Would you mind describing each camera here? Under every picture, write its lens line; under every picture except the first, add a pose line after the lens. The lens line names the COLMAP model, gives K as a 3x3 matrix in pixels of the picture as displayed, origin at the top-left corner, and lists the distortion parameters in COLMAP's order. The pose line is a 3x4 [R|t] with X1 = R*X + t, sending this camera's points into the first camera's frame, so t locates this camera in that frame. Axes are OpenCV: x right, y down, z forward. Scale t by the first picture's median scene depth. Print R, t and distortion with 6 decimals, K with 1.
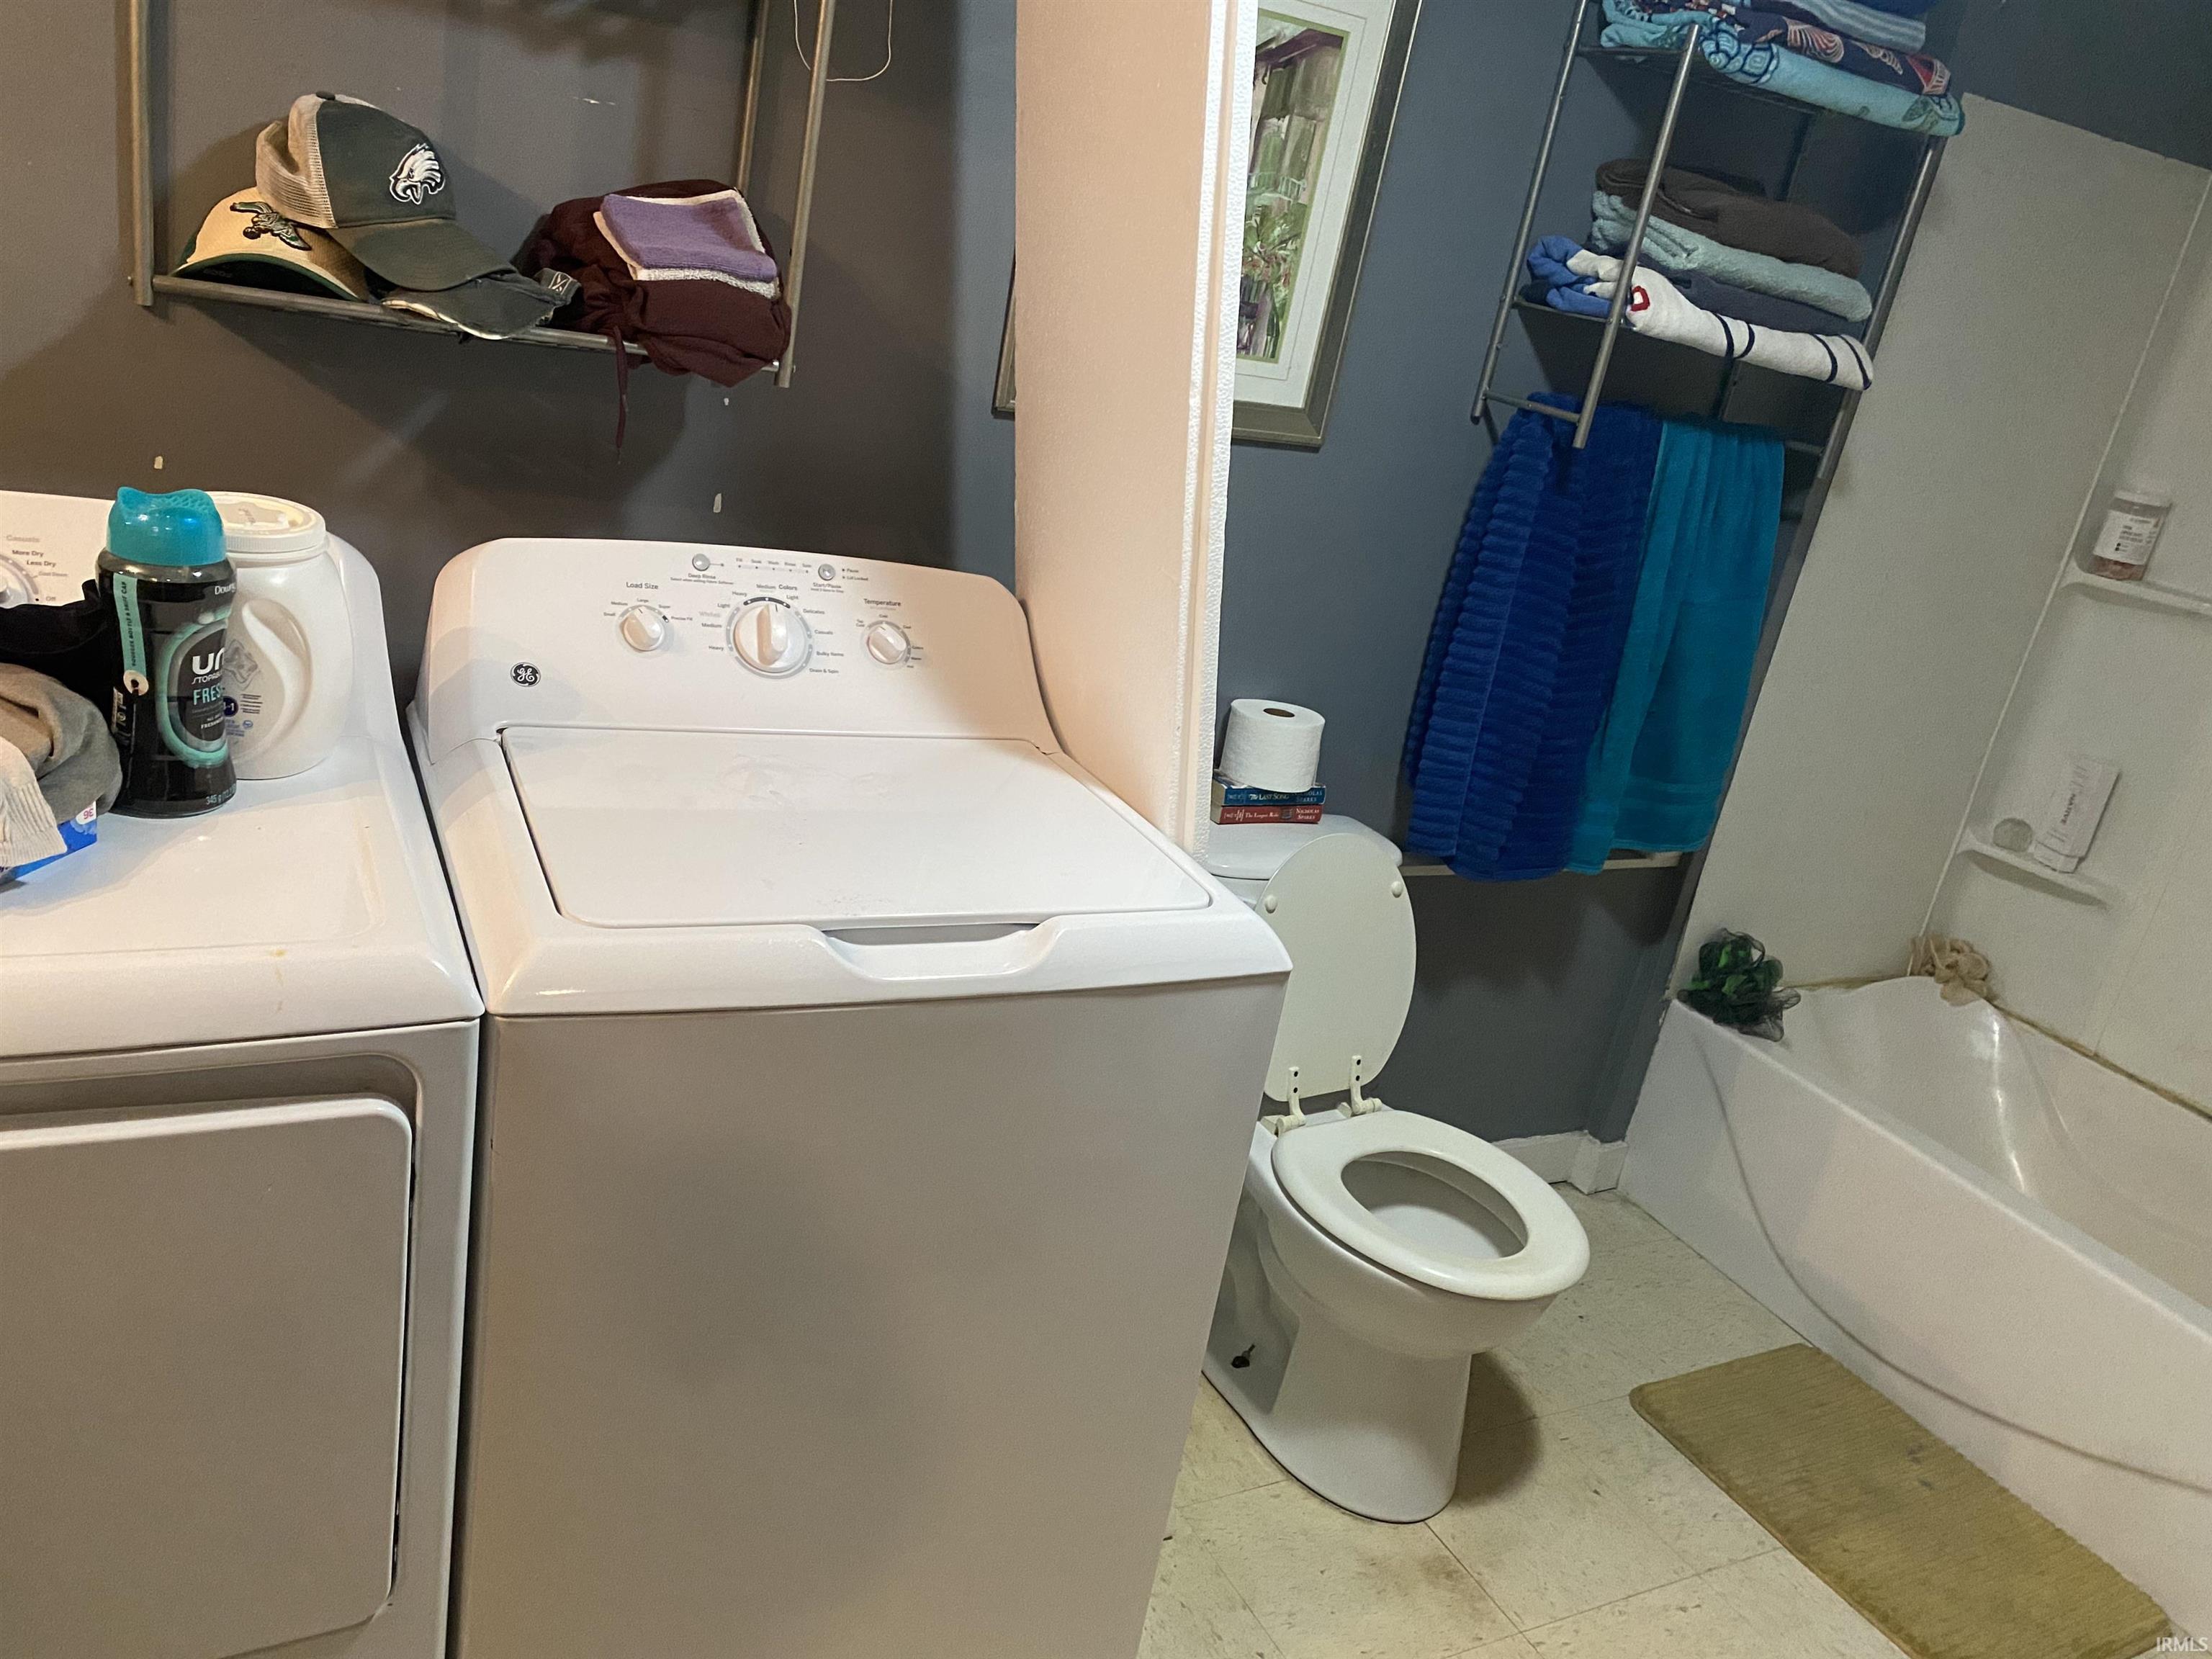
lens RADIAL K [[1708.9, 0, 1104.4], [0, 1708.9, 847.4], [0, 0, 1]] dist [0.028312, -0.012152]
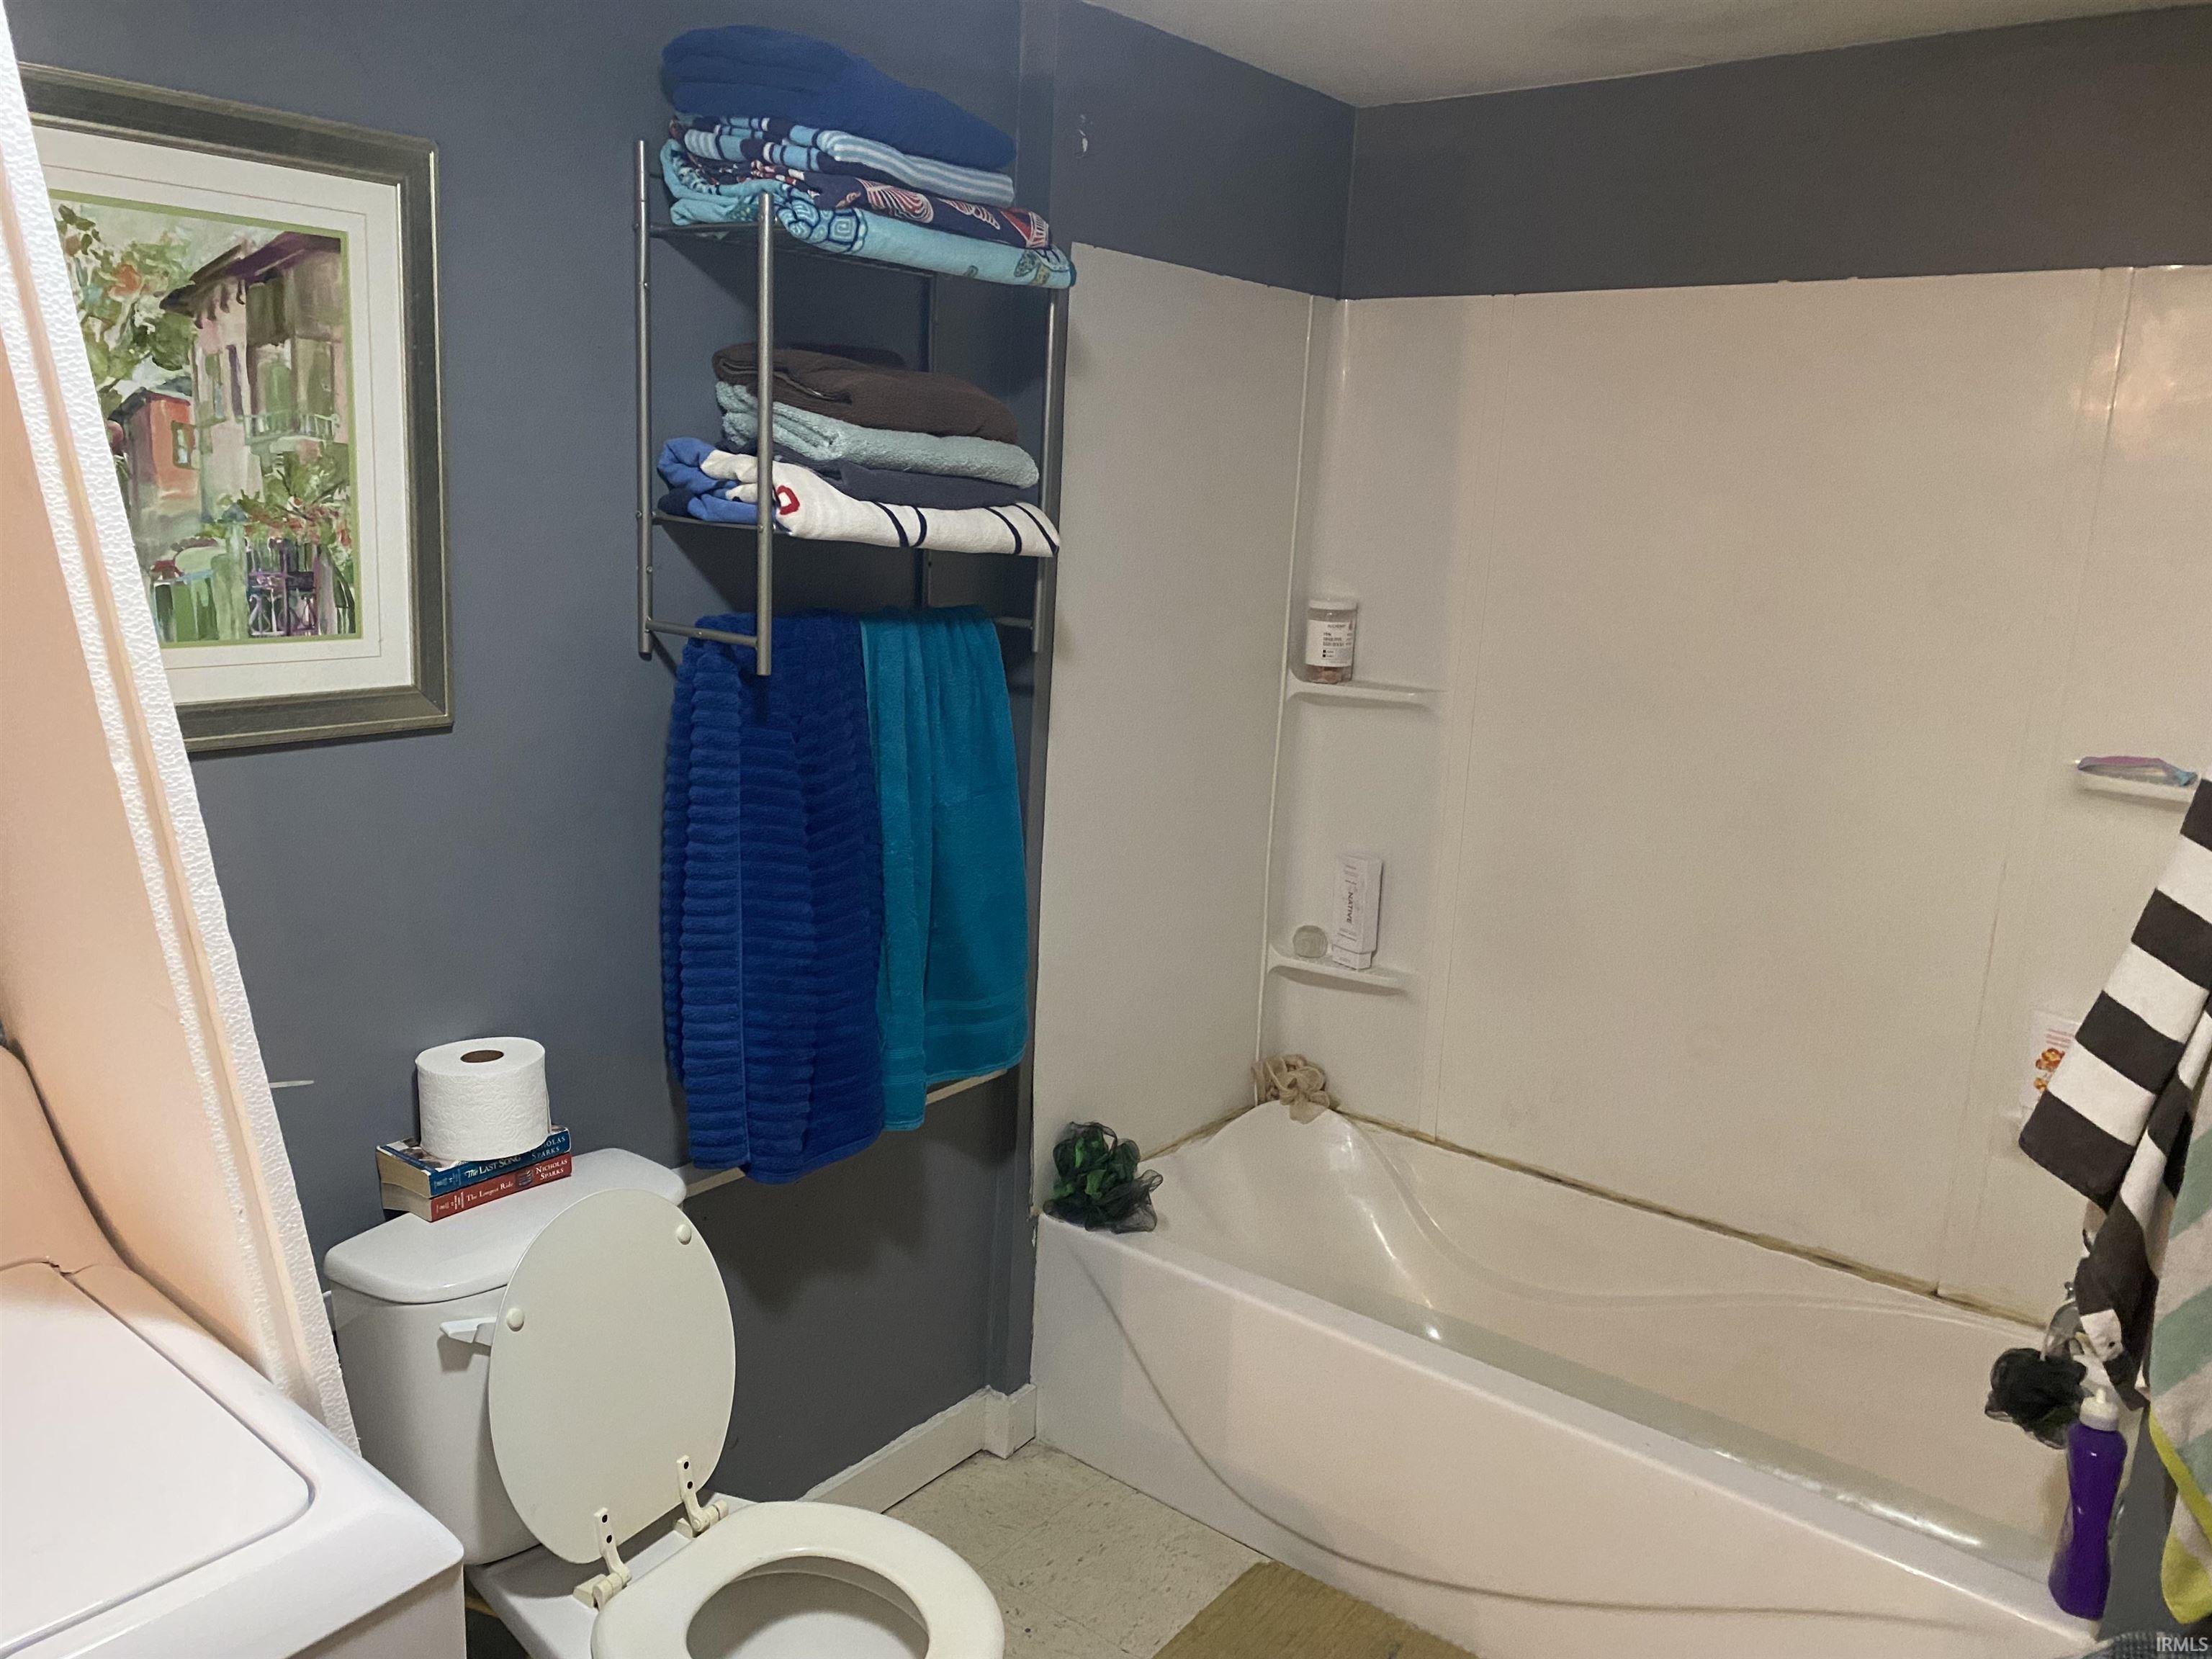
lens RADIAL K [[1678.5, 0, 1106.0], [0, 1678.5, 829.5], [0, 0, 1]] dist [0.021439, -0.013207]
pose [[0.903337, -0.215414, 0.370916, 0.096317], [0.251913, 0.966336, -0.052301, -0.067090], [-0.347163, 0.140684, 0.927192, 0.166440]]
